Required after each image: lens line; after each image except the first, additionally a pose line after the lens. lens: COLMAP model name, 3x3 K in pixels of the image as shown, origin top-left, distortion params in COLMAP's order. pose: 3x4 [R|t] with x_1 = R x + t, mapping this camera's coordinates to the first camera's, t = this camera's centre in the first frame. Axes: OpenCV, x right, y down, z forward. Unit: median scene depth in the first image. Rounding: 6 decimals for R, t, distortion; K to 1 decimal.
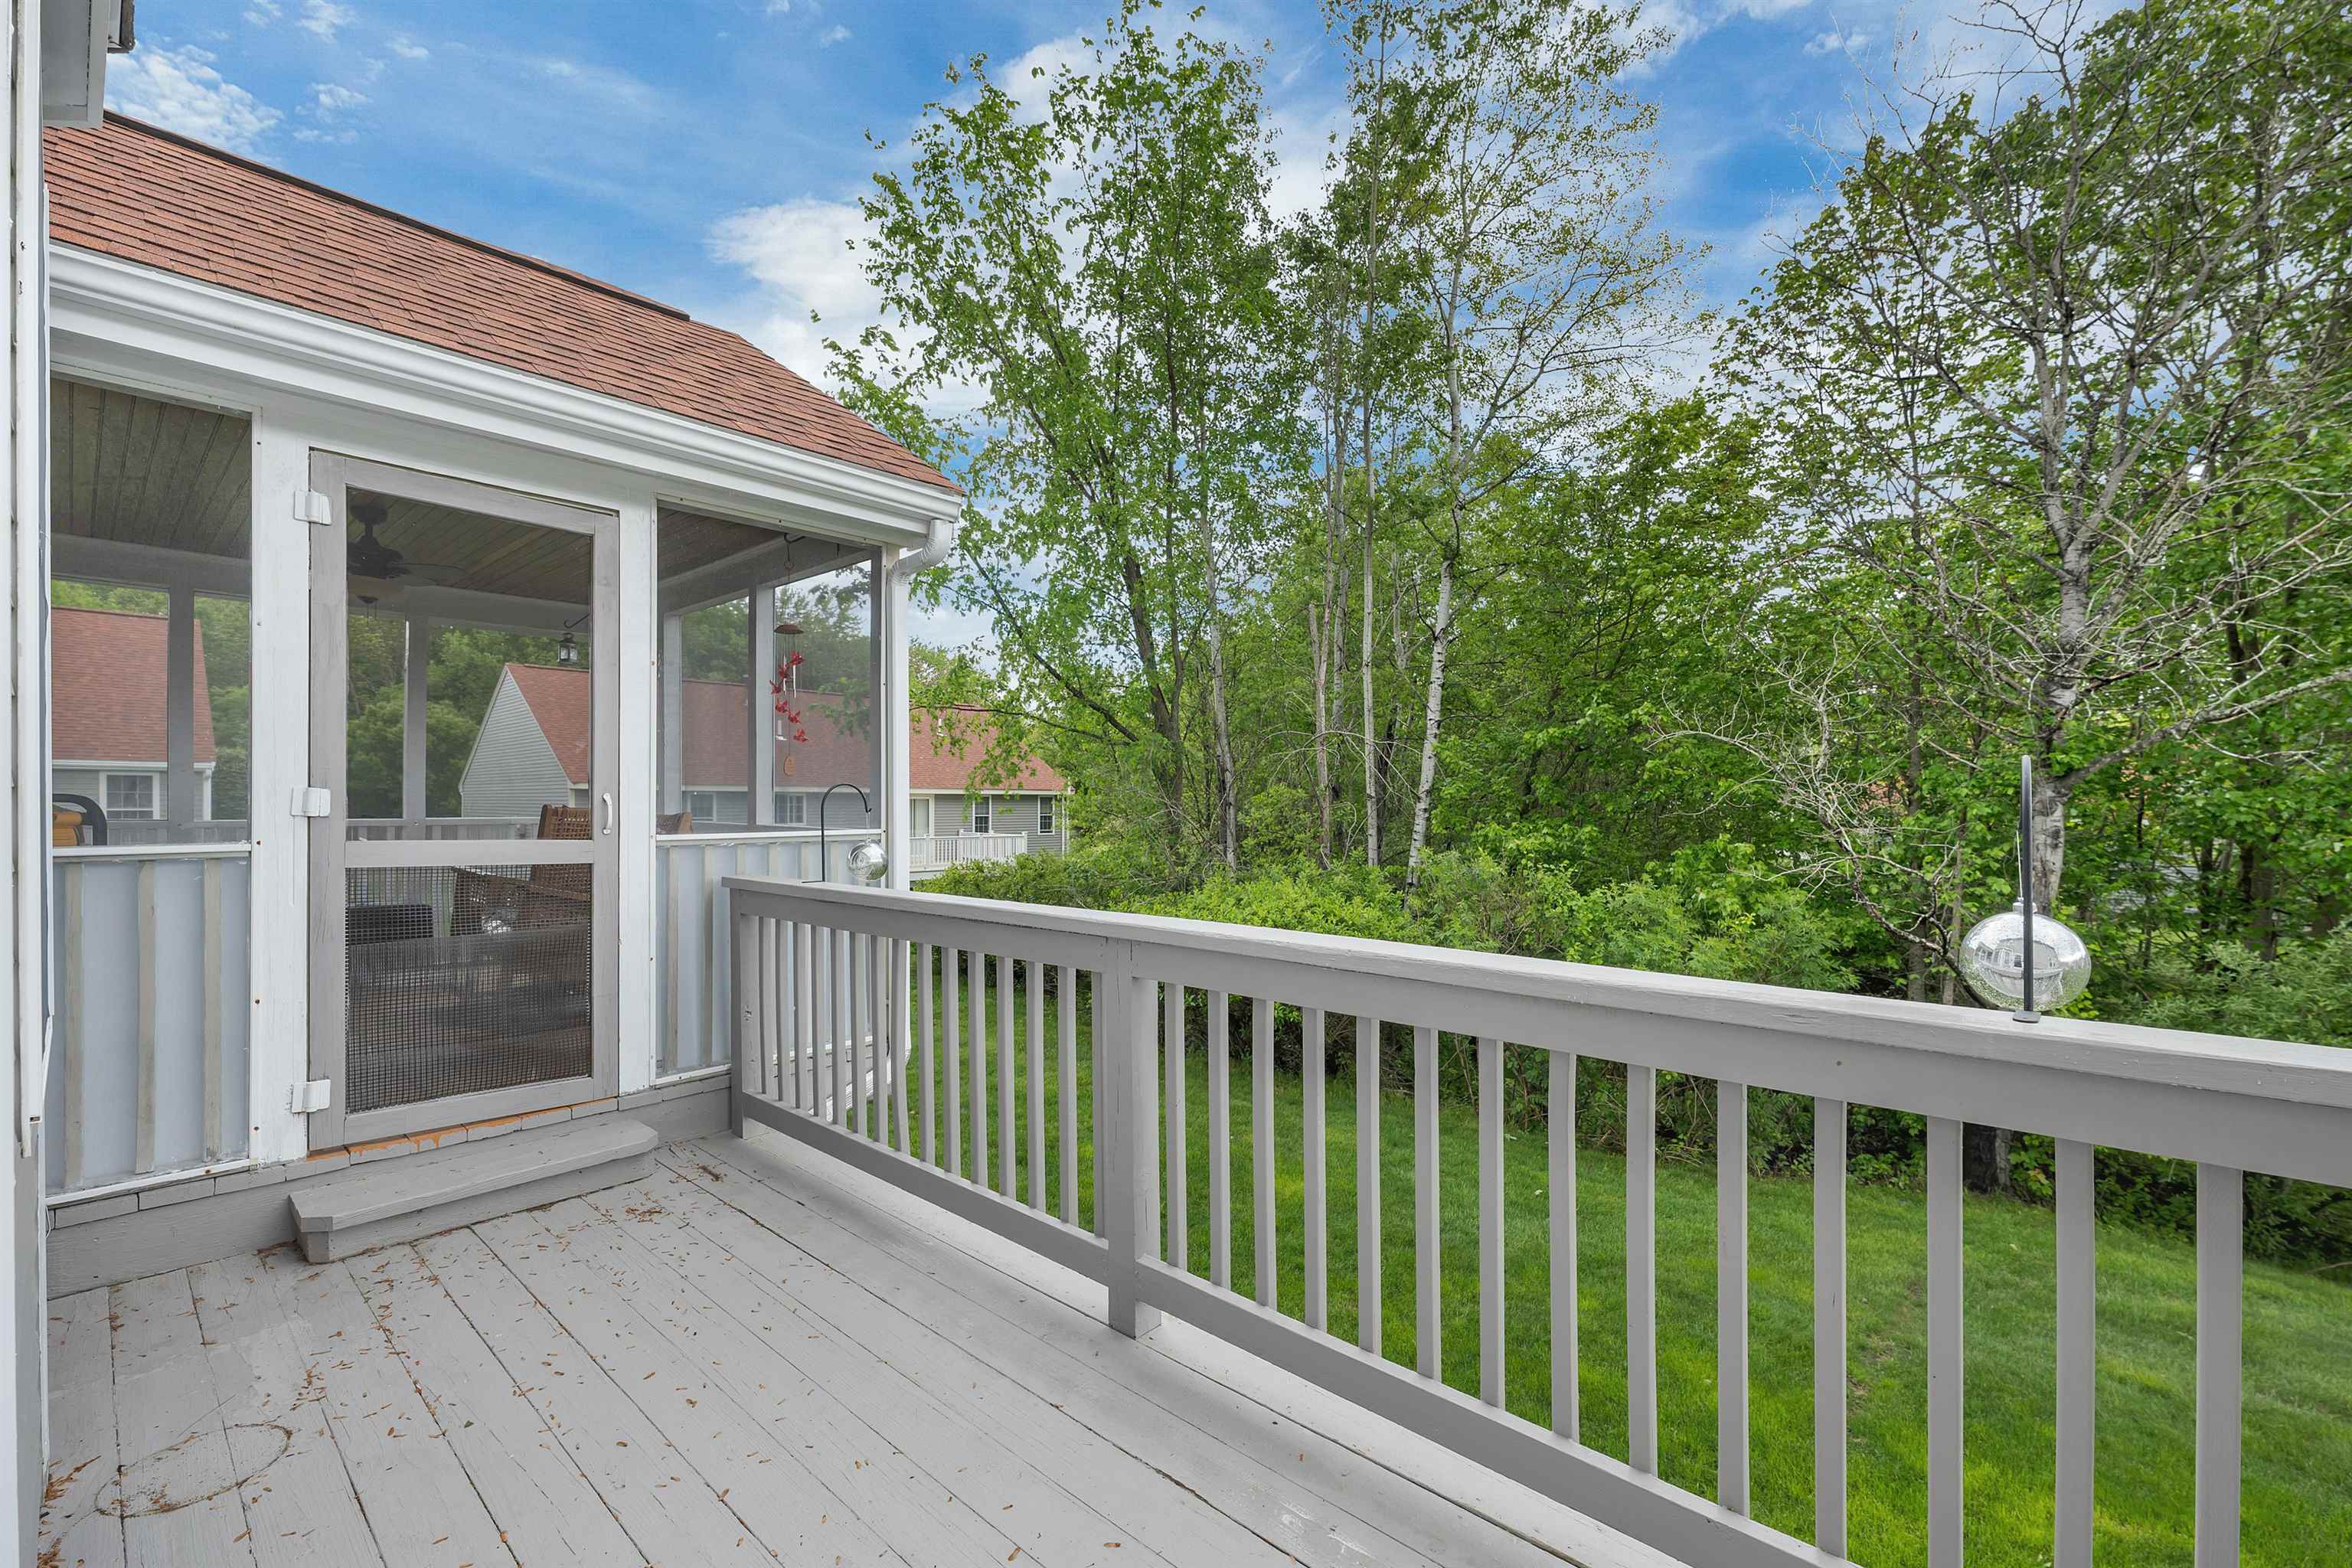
lens RADIAL K [[975.0, 0, 1168.4], [0, 975.0, 794.8], [0, 0, 1]] dist [0.002089, -0.000445]
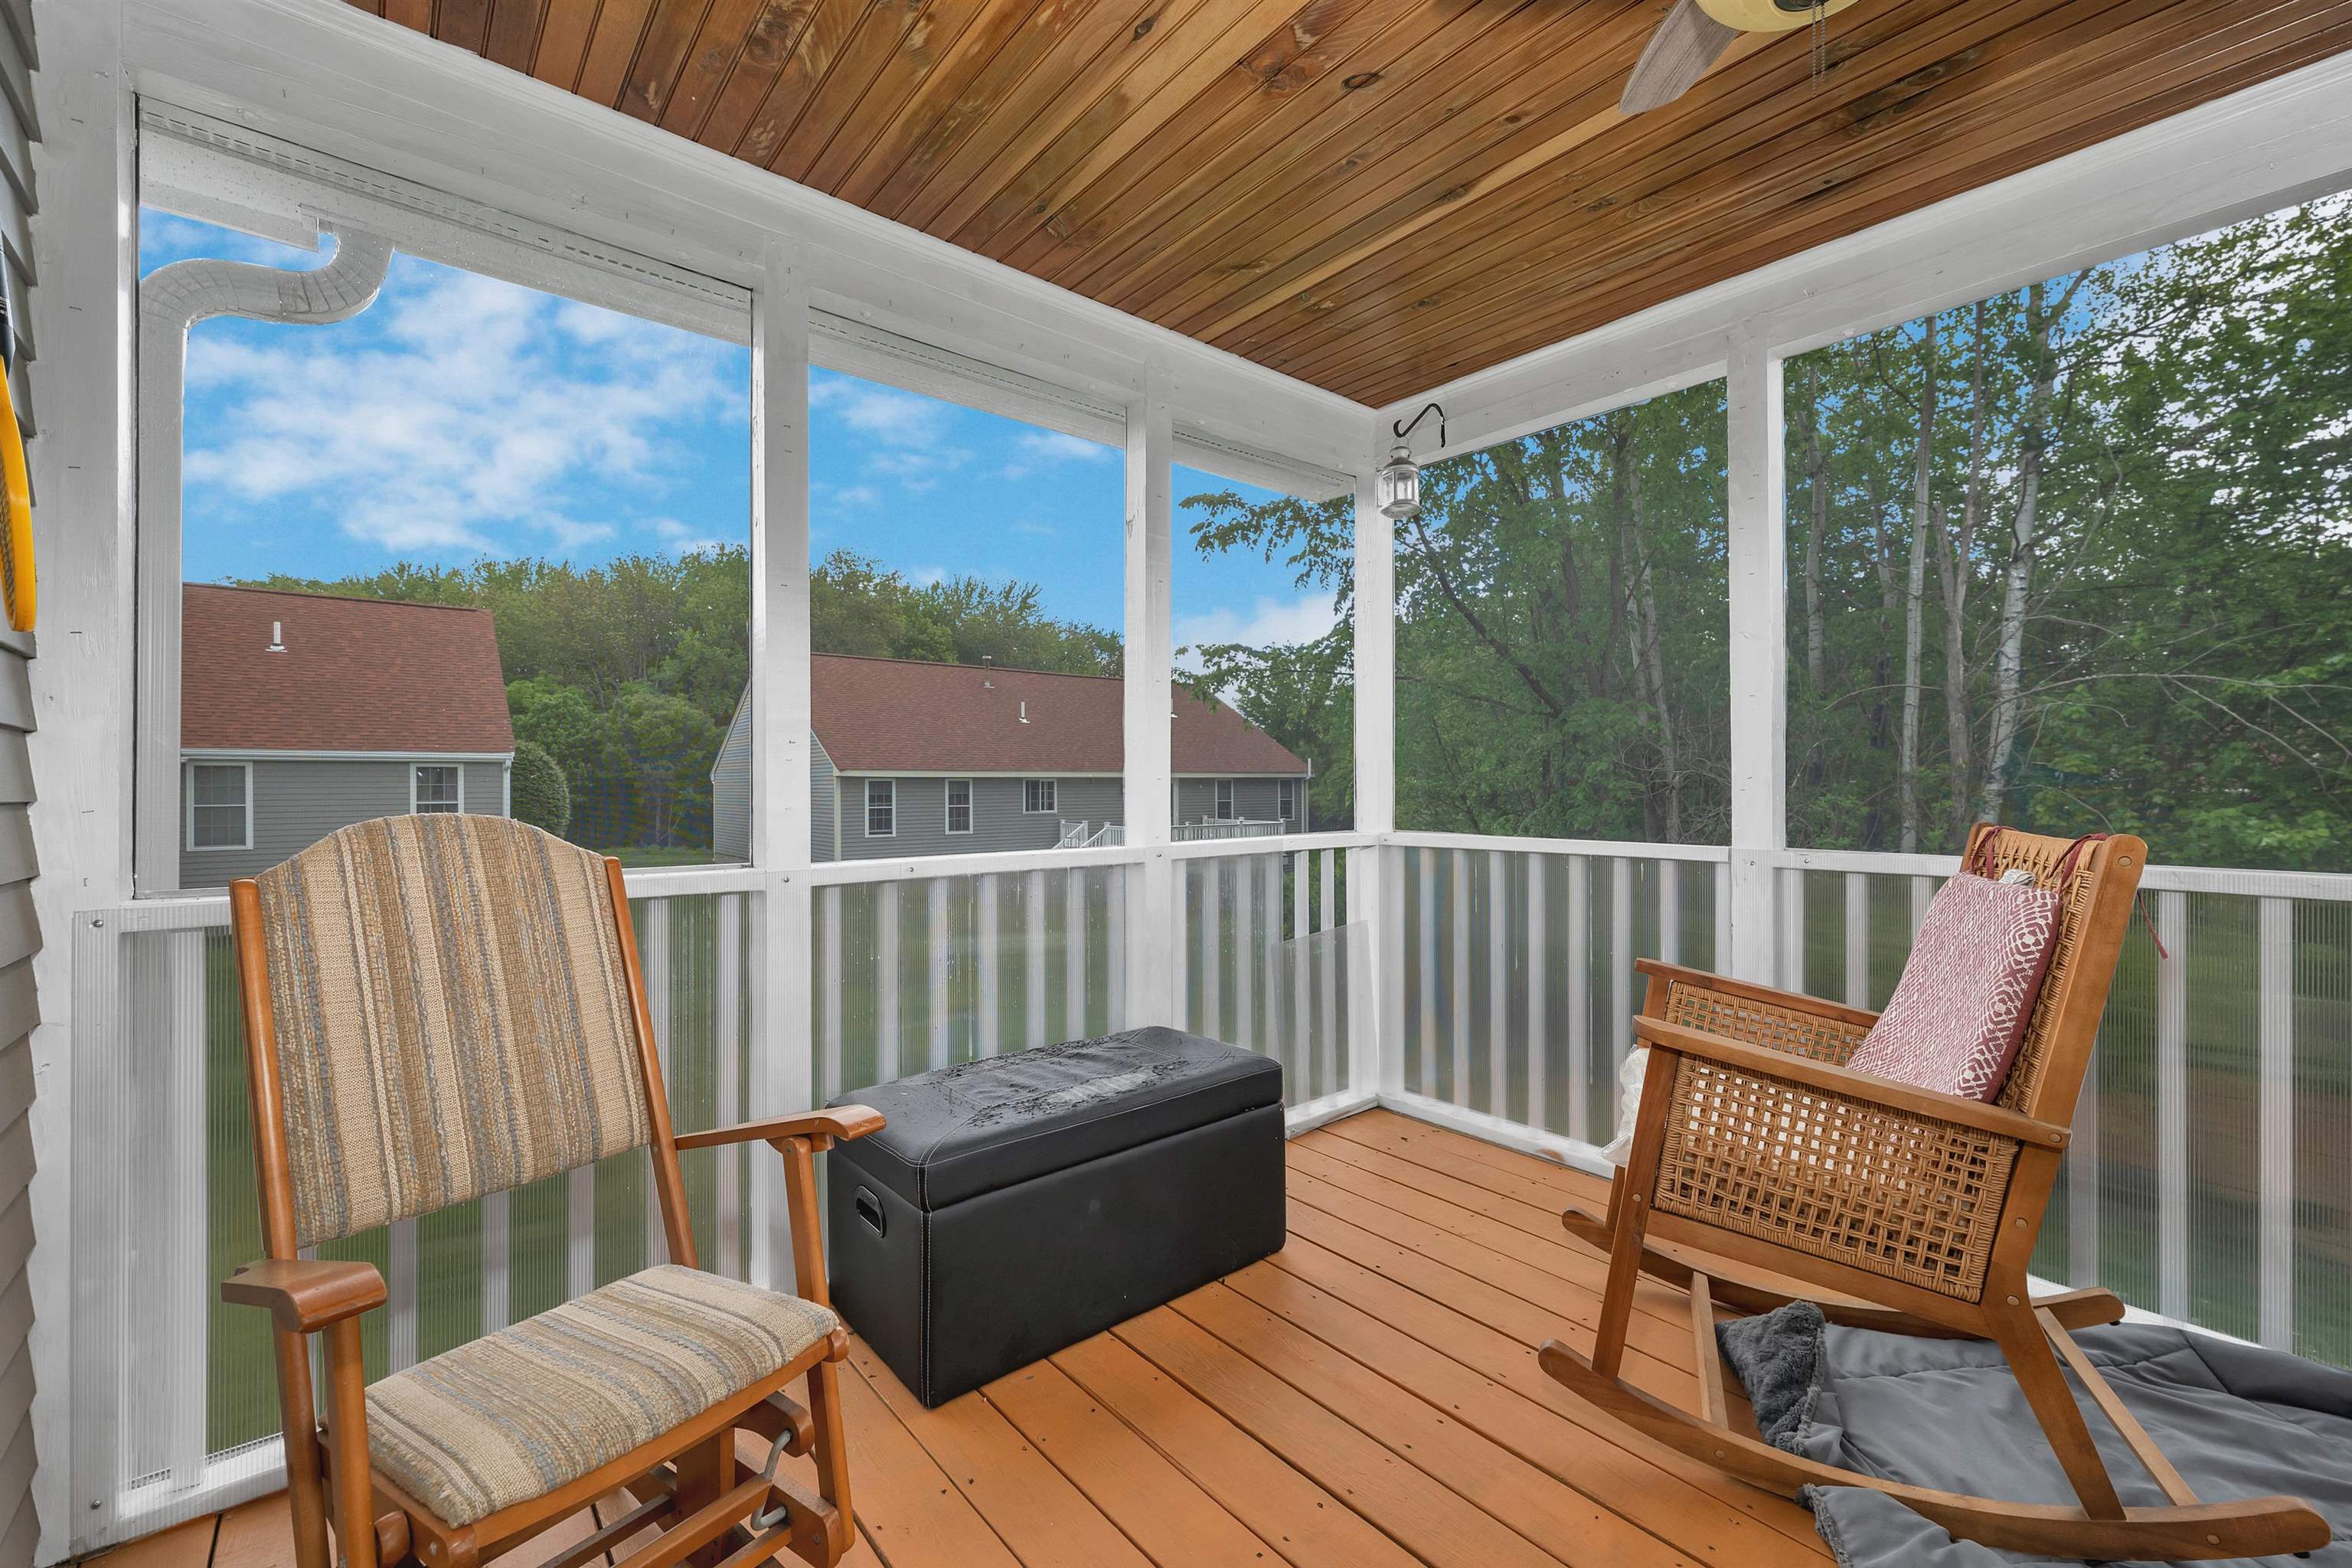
lens RADIAL K [[975.0, 0, 1185.2], [0, 975.0, 780.4], [0, 0, 1]] dist [0.002089, -0.000445]
pose [[0.988909, -0.008785, -0.148262, -0.182444], [0.009282, 0.999953, 0.002664, -0.002169], [0.148231, -0.004011, 0.988945, 0.150166]]
